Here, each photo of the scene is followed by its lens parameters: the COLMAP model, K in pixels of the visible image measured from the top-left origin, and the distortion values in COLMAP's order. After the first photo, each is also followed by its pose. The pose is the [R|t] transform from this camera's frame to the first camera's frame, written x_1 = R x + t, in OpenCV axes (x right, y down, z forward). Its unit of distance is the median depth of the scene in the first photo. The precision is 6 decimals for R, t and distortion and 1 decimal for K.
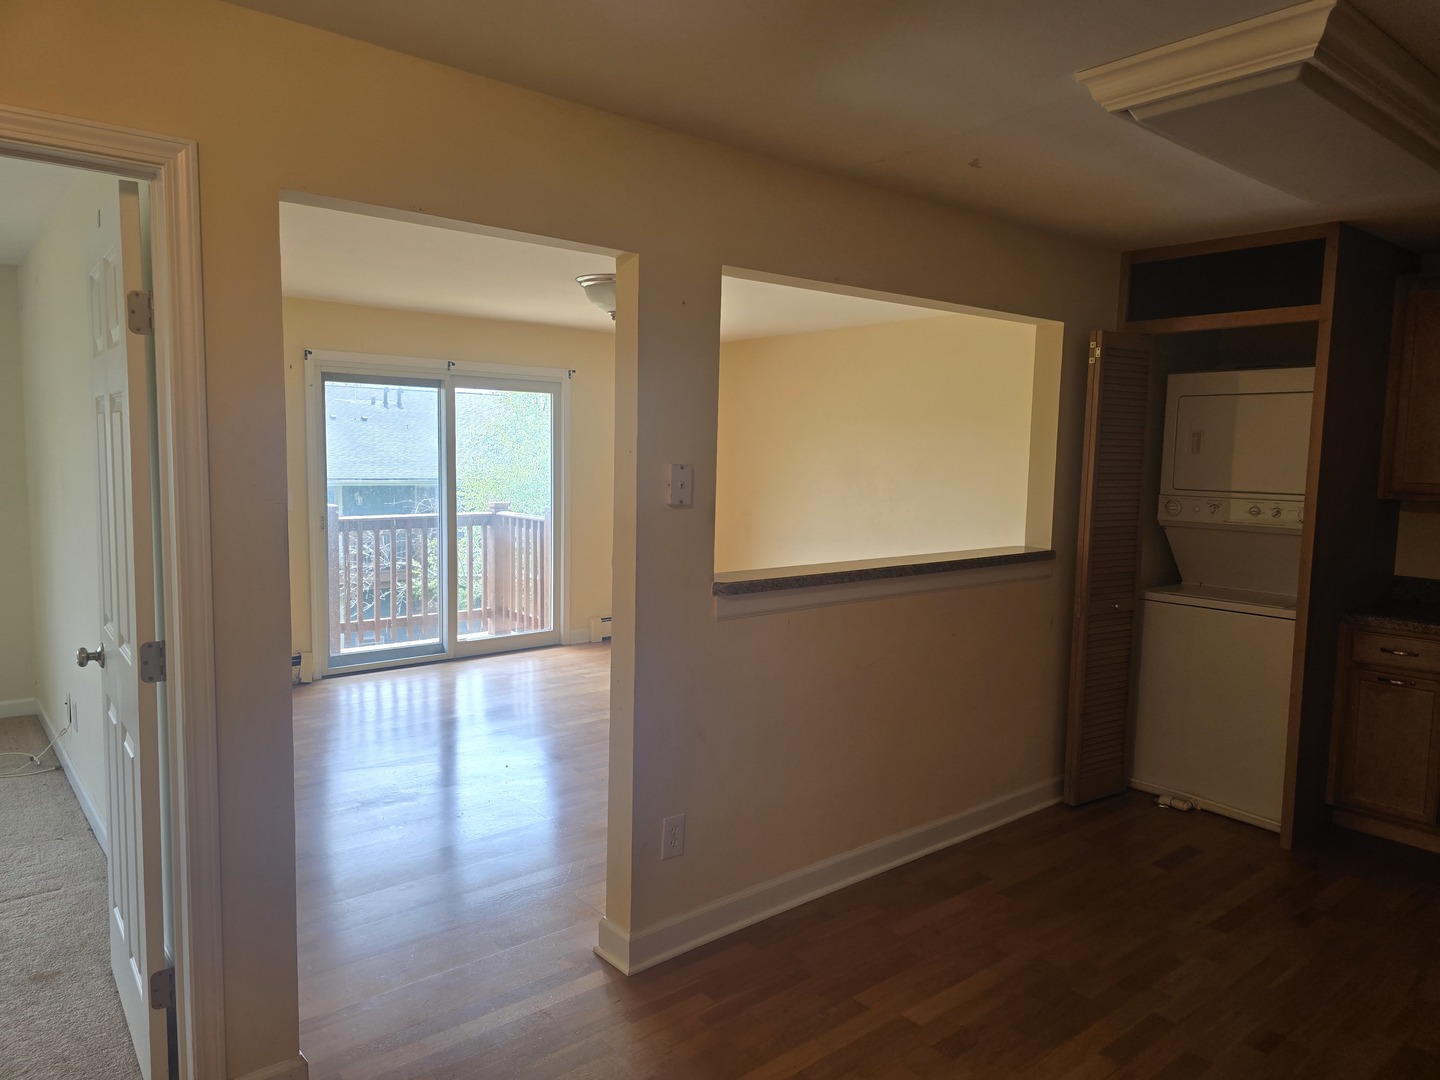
lens RADIAL K [[972.8, 0, 724.7], [0, 972.8, 548.7], [0, 0, 1]] dist [0.077003, -0.079342]
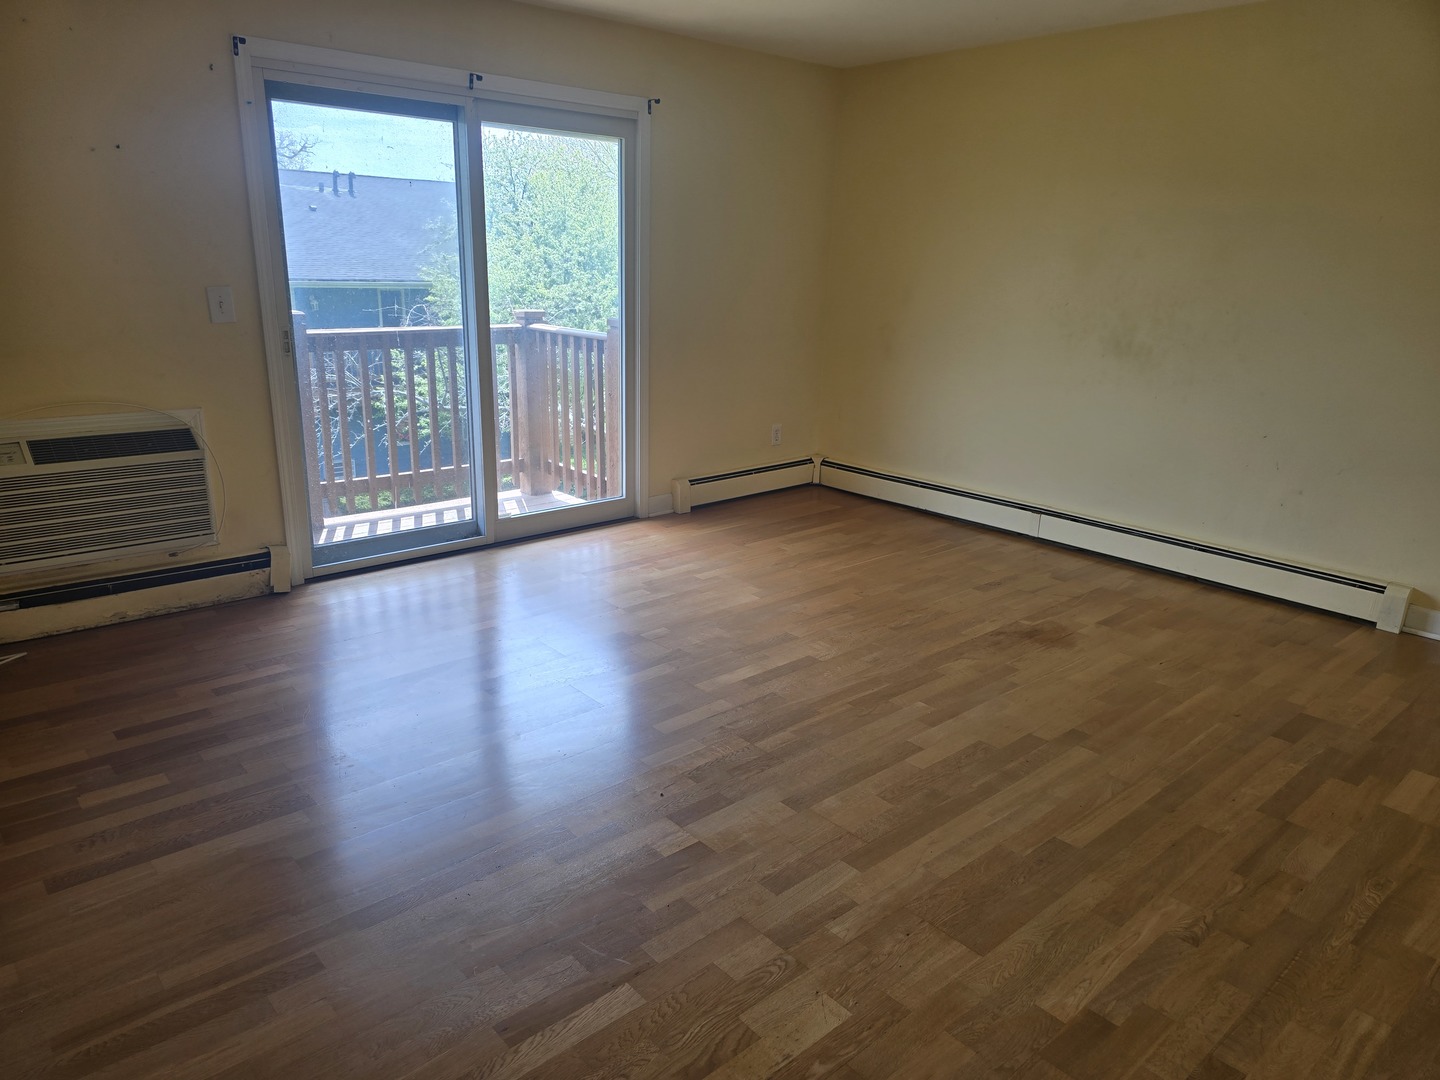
lens RADIAL K [[972.8, 0, 724.7], [0, 972.8, 548.7], [0, 0, 1]] dist [0.077003, -0.079342]
pose [[0.999468, 0.000546, 0.032624, -0.126512], [-0.006707, 0.981942, 0.189066, -0.014555], [-0.031932, -0.189184, 0.981422, 0.293974]]
